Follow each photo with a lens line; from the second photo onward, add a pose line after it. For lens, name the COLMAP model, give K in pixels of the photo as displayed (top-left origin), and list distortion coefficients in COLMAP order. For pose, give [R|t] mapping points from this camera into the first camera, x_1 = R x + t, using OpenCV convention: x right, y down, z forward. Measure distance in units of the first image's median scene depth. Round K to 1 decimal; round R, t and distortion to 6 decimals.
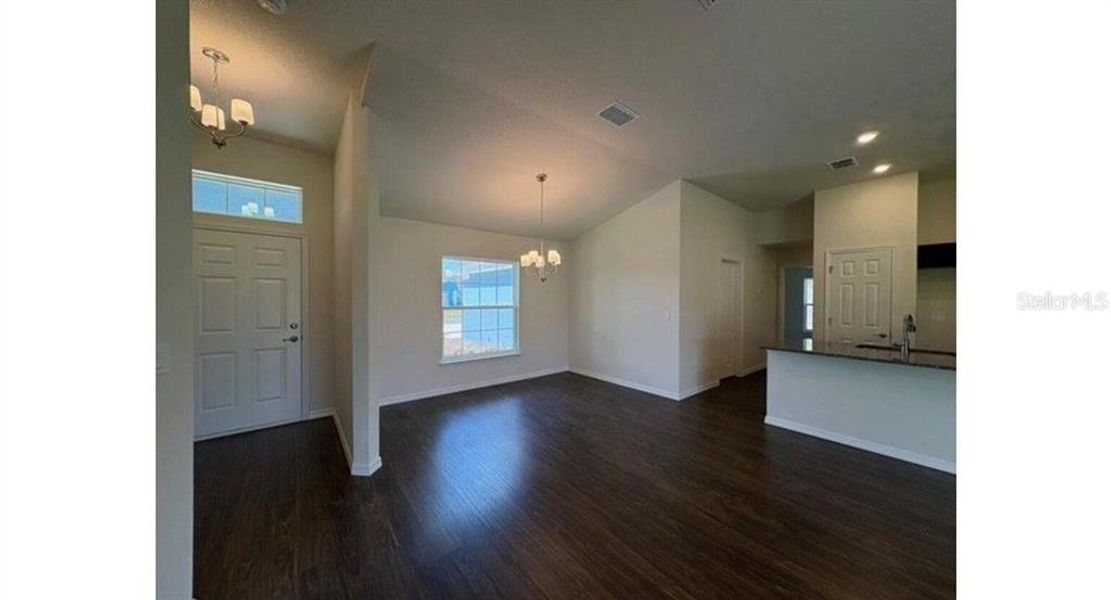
lens RADIAL K [[320.4, 0, 555.5], [0, 320.4, 300.0], [0, 0, 1]] dist [-0.000067, 0.000006]
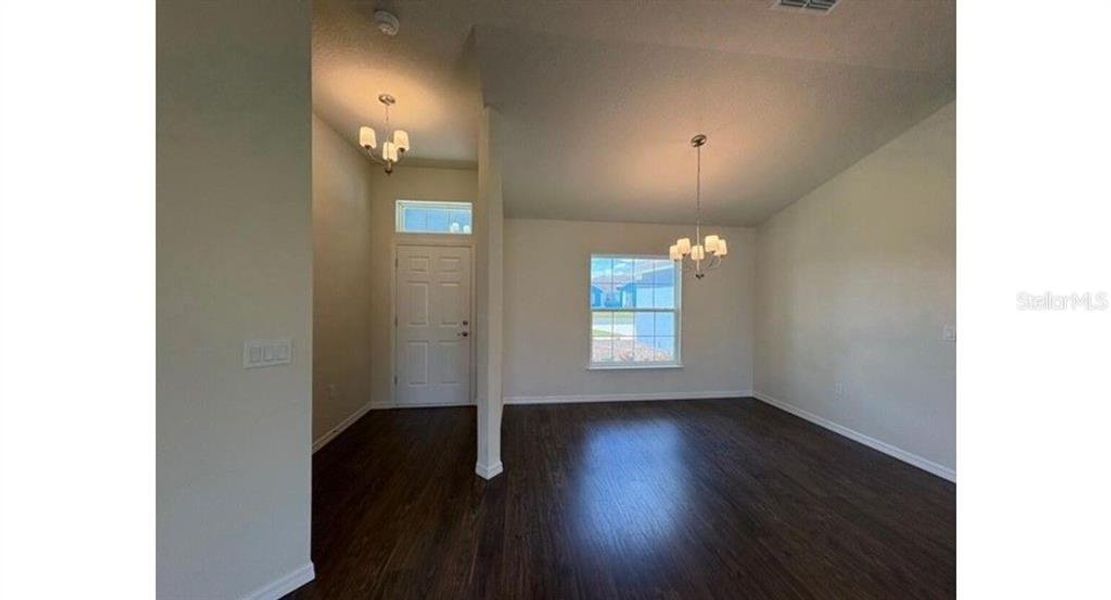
lens RADIAL K [[320.4, 0, 555.5], [0, 320.4, 300.0], [0, 0, 1]] dist [-0.000067, 0.000006]
pose [[0.843672, 0.008155, -0.536797, 0.080463], [-0.008853, 0.999960, 0.001277, -0.005495], [0.536786, 0.003675, 0.843711, 0.183857]]
